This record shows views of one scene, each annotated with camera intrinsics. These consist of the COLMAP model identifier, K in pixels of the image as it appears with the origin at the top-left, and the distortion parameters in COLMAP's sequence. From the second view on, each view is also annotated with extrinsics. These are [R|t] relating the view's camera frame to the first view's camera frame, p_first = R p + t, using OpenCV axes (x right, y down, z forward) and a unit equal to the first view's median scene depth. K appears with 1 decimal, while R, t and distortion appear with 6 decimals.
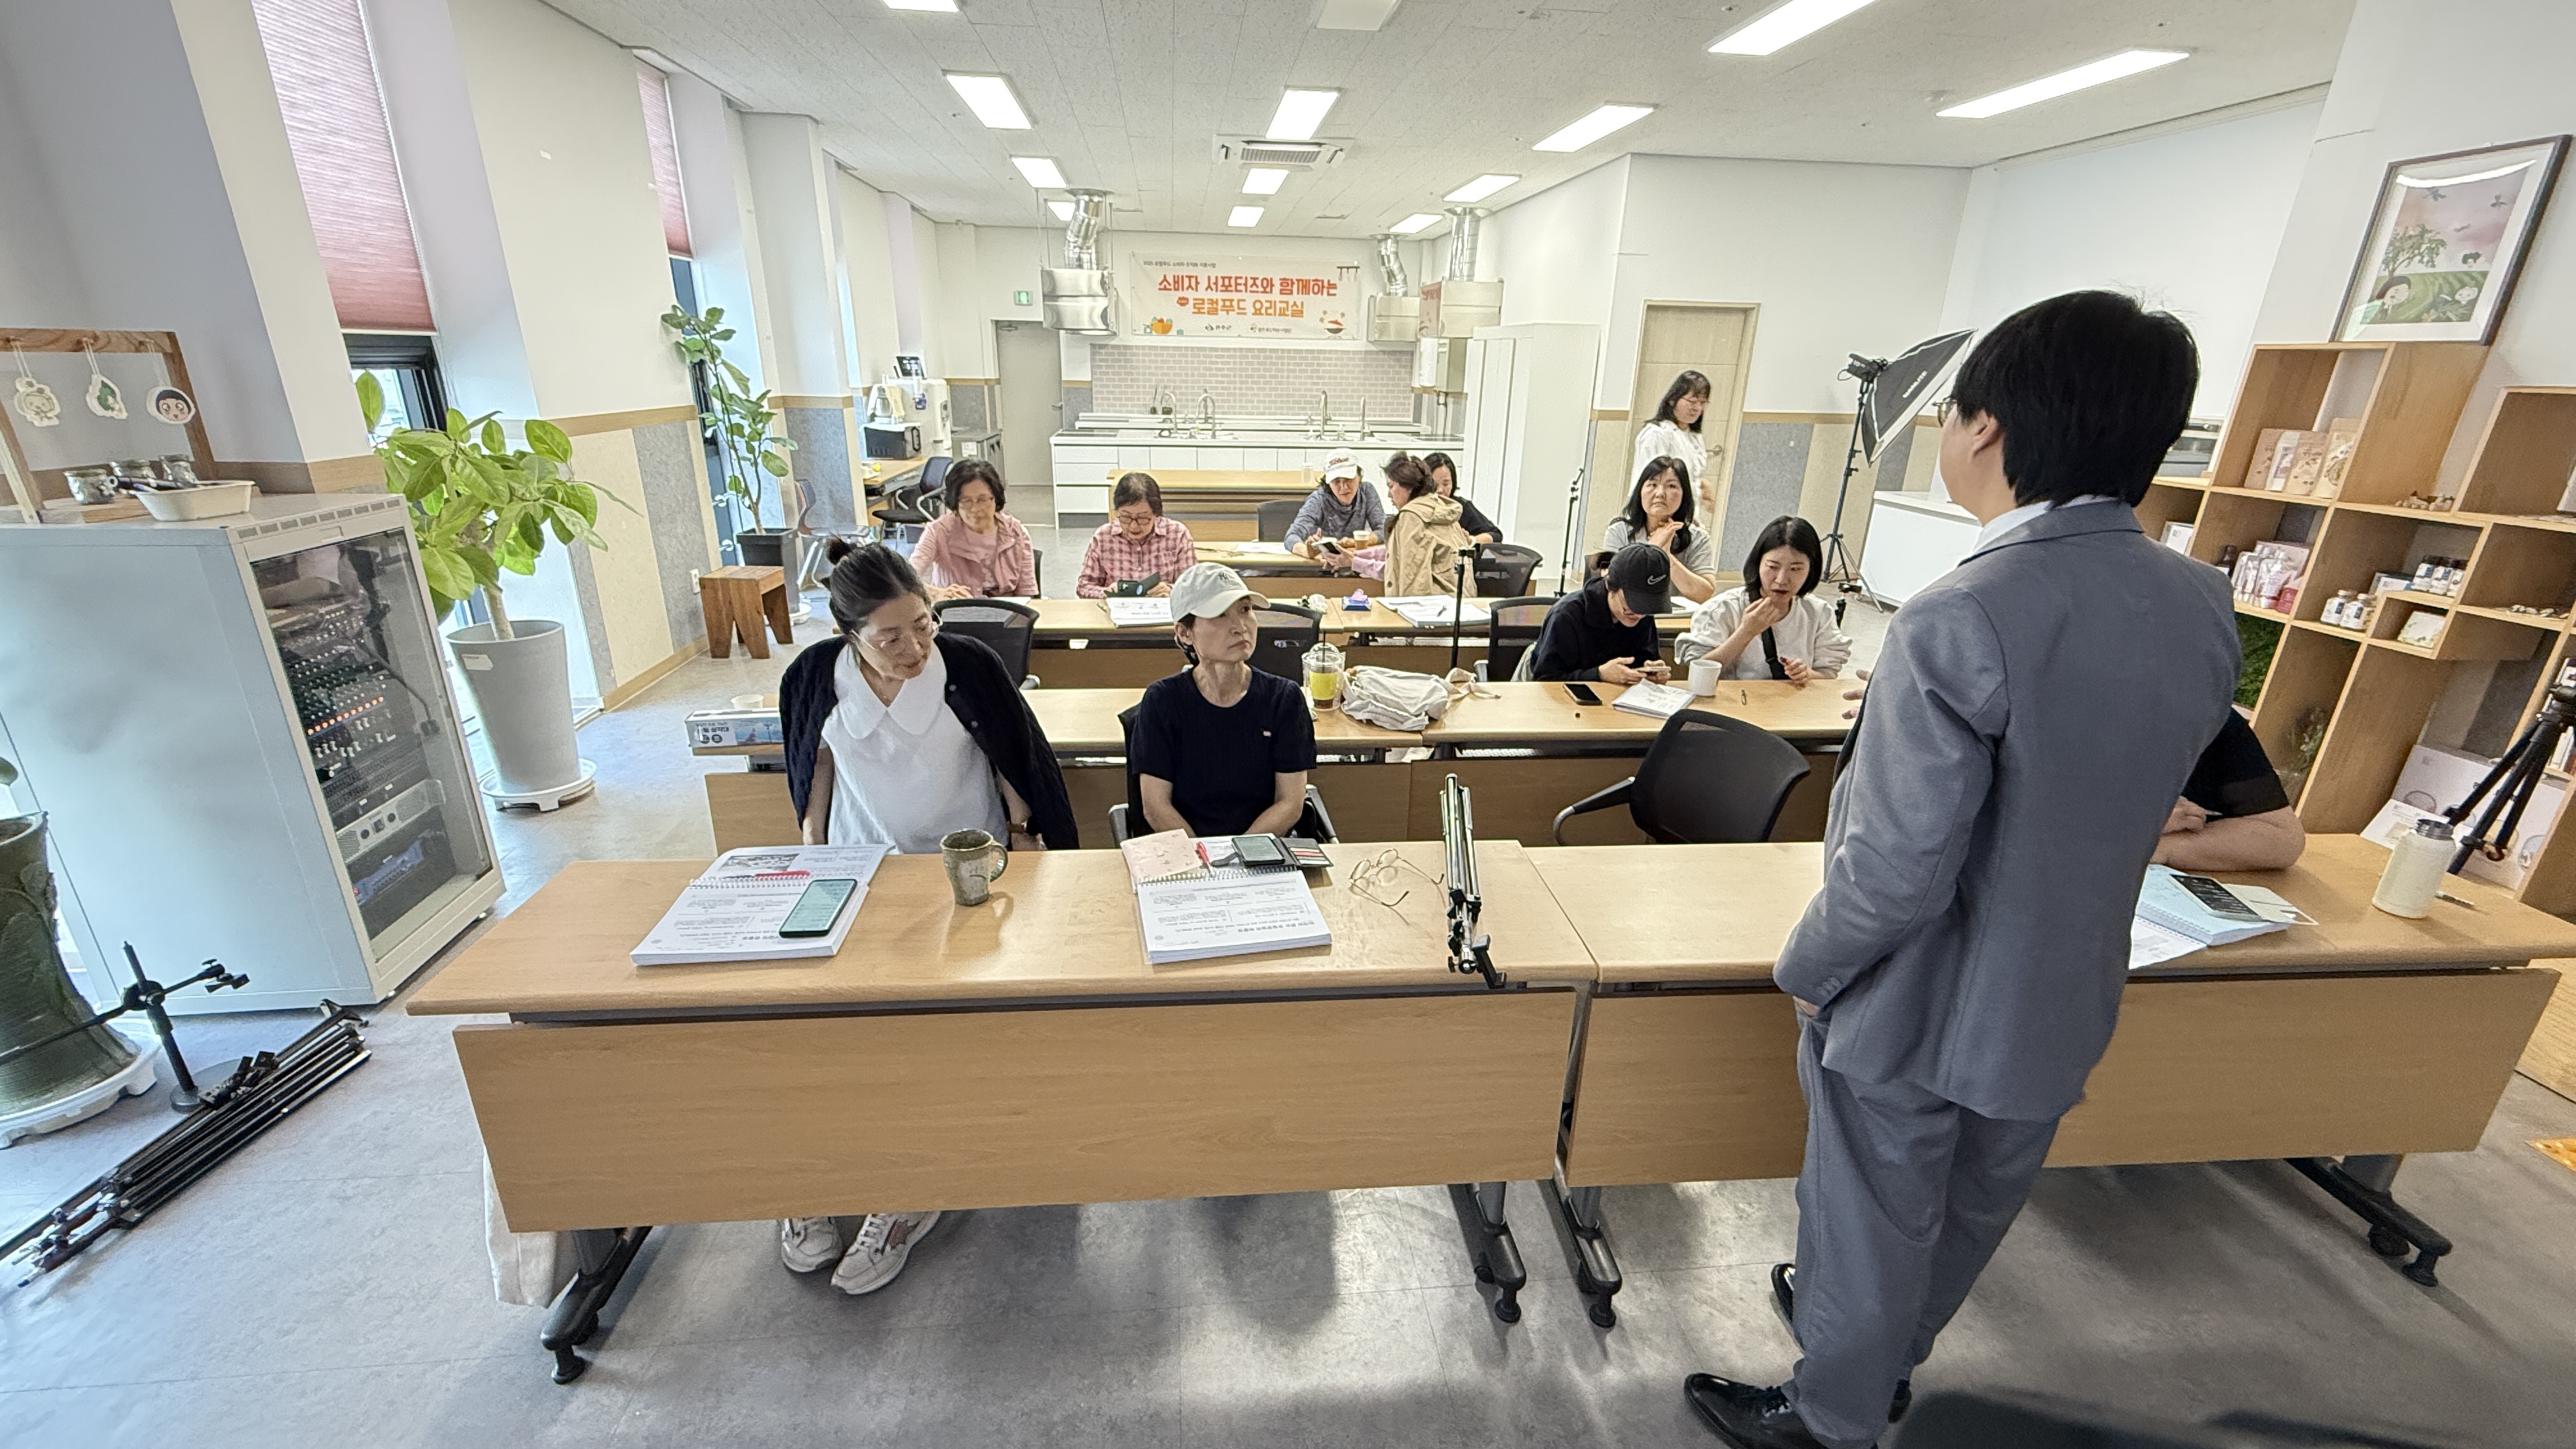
lens RADIAL K [[1029.2, 0, 1284.6], [0, 1029.2, 723.8], [0, 0, 1]] dist [0.000858, -0.000163]
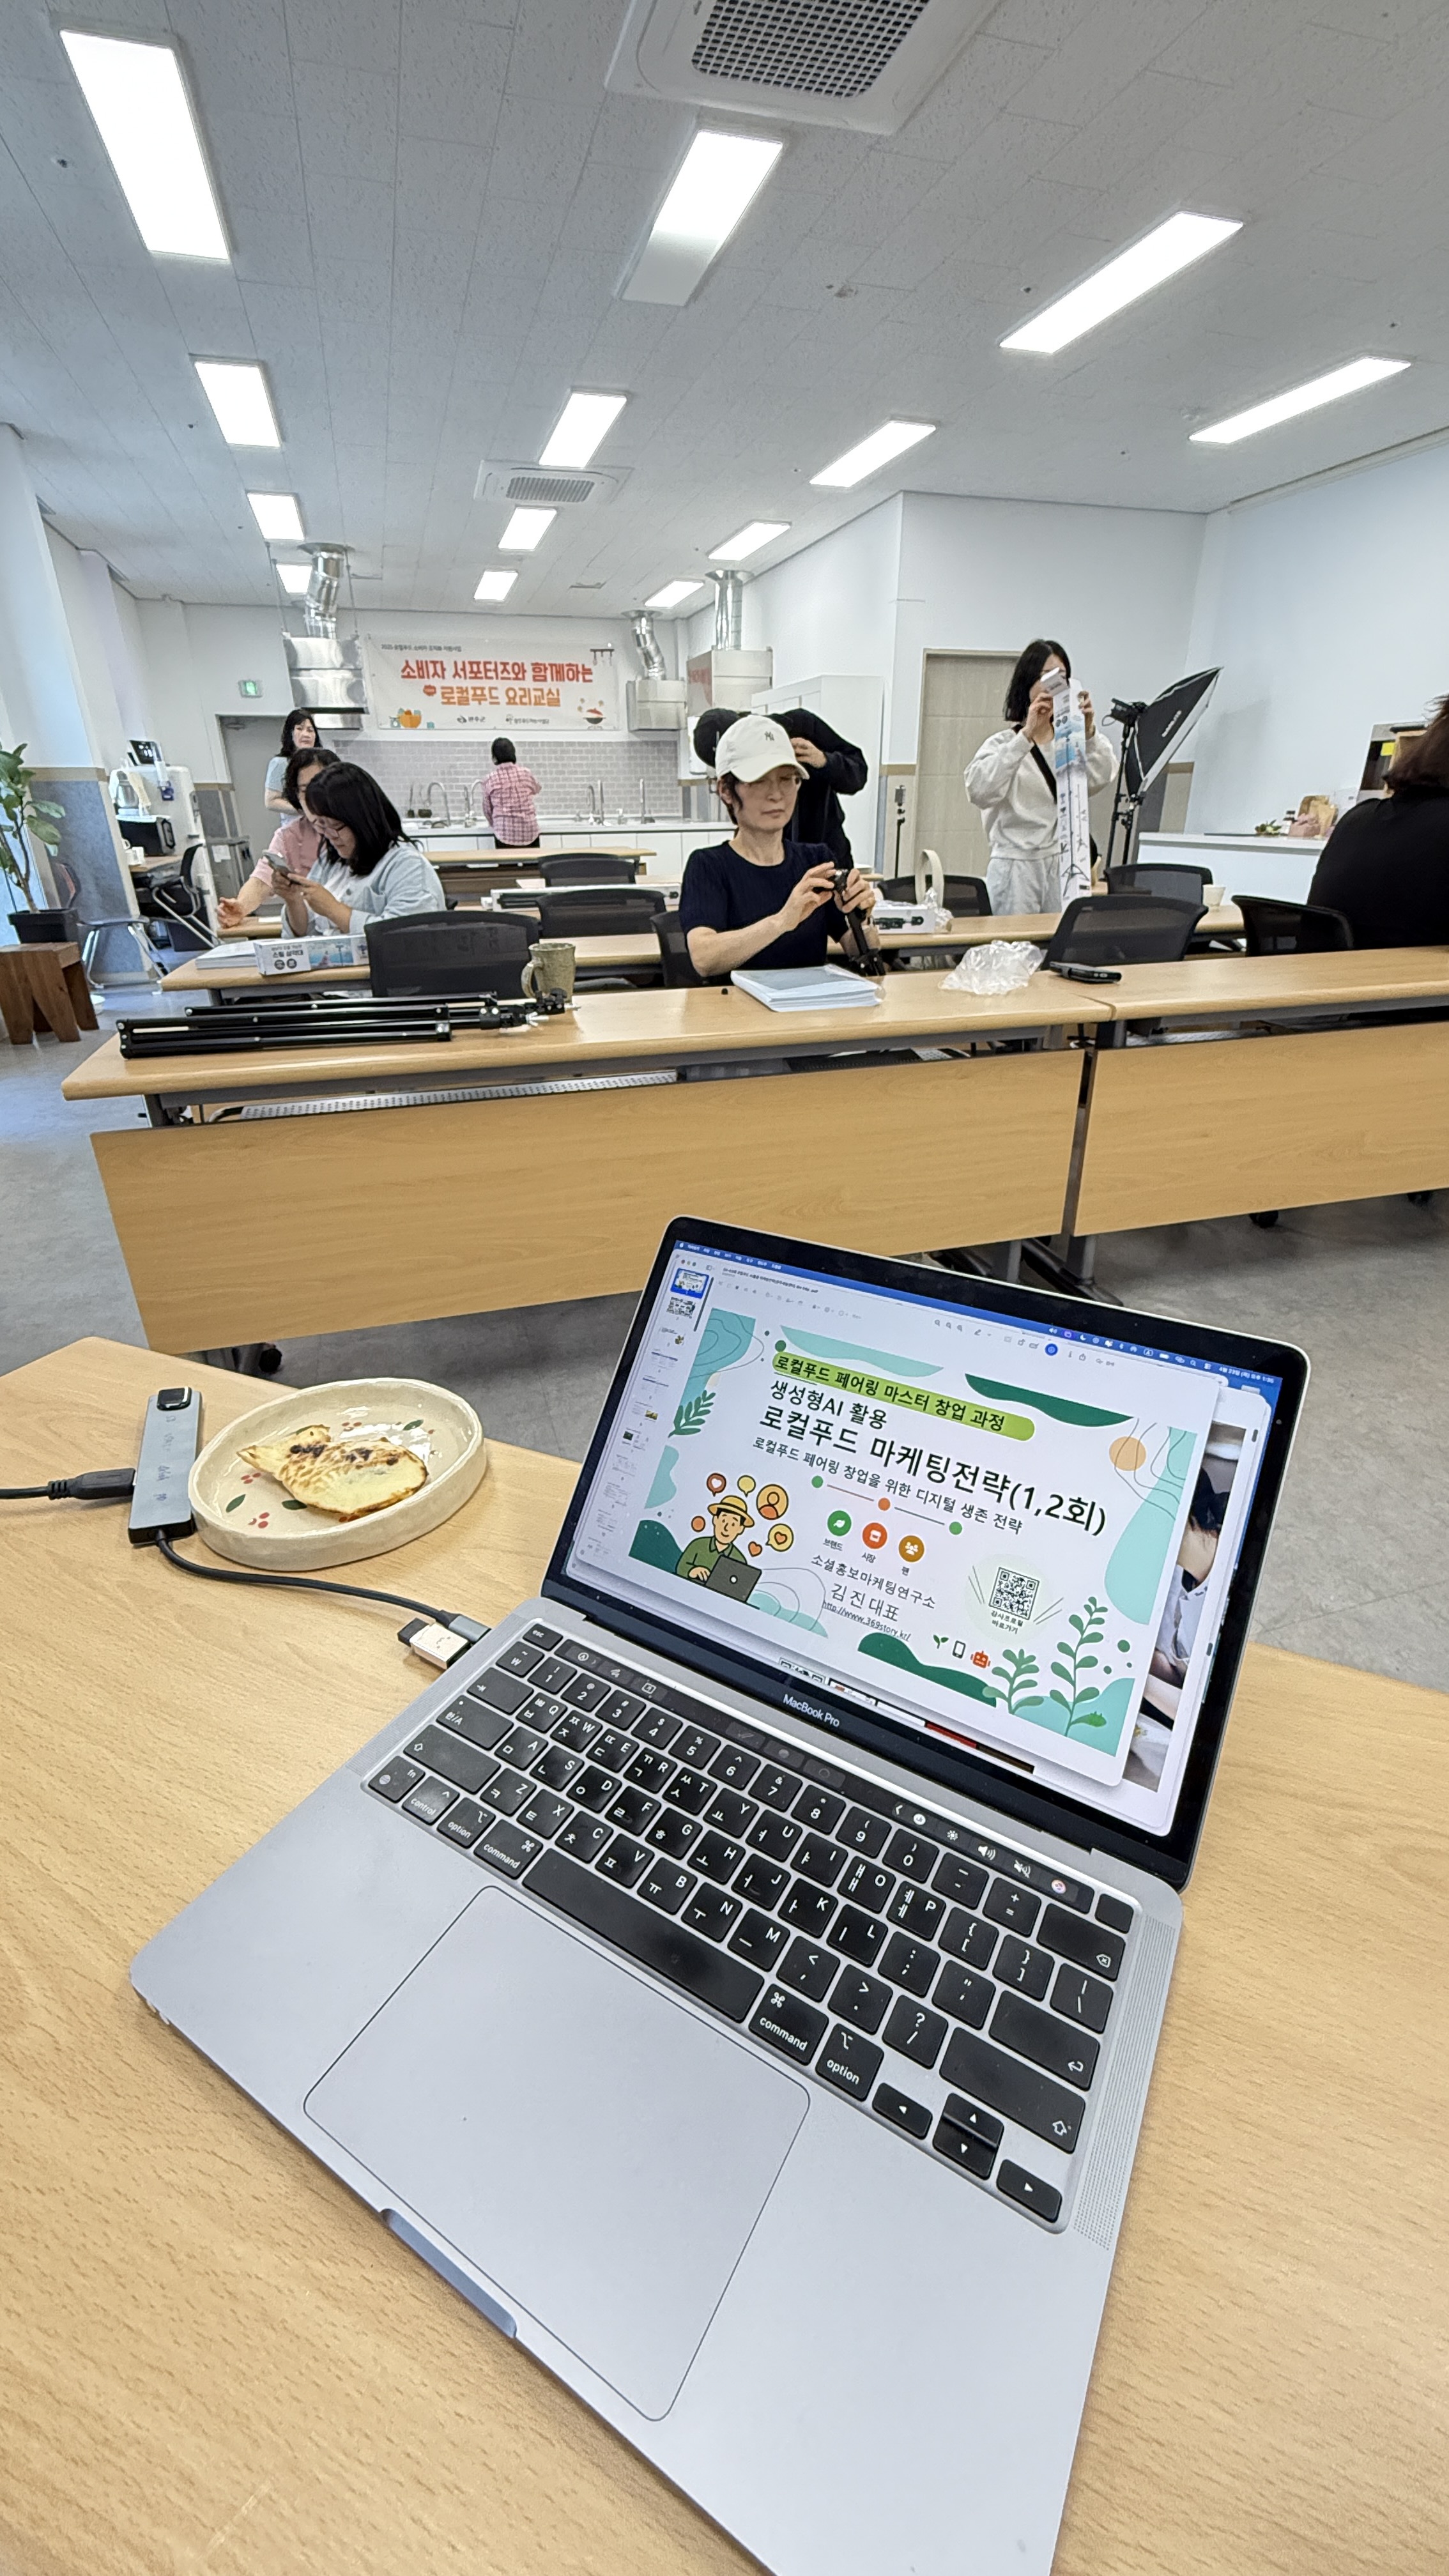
lens RADIAL K [[1029.2, 0, 724.0], [0, 1029.2, 1290.6], [0, 0, 1]] dist [0.000858, -0.000163]
pose [[0.980039, -0.112370, 0.164001, -0.070988], [0.095109, 0.989418, 0.109571, 0.074330], [-0.174578, -0.091786, 0.980356, -0.023771]]
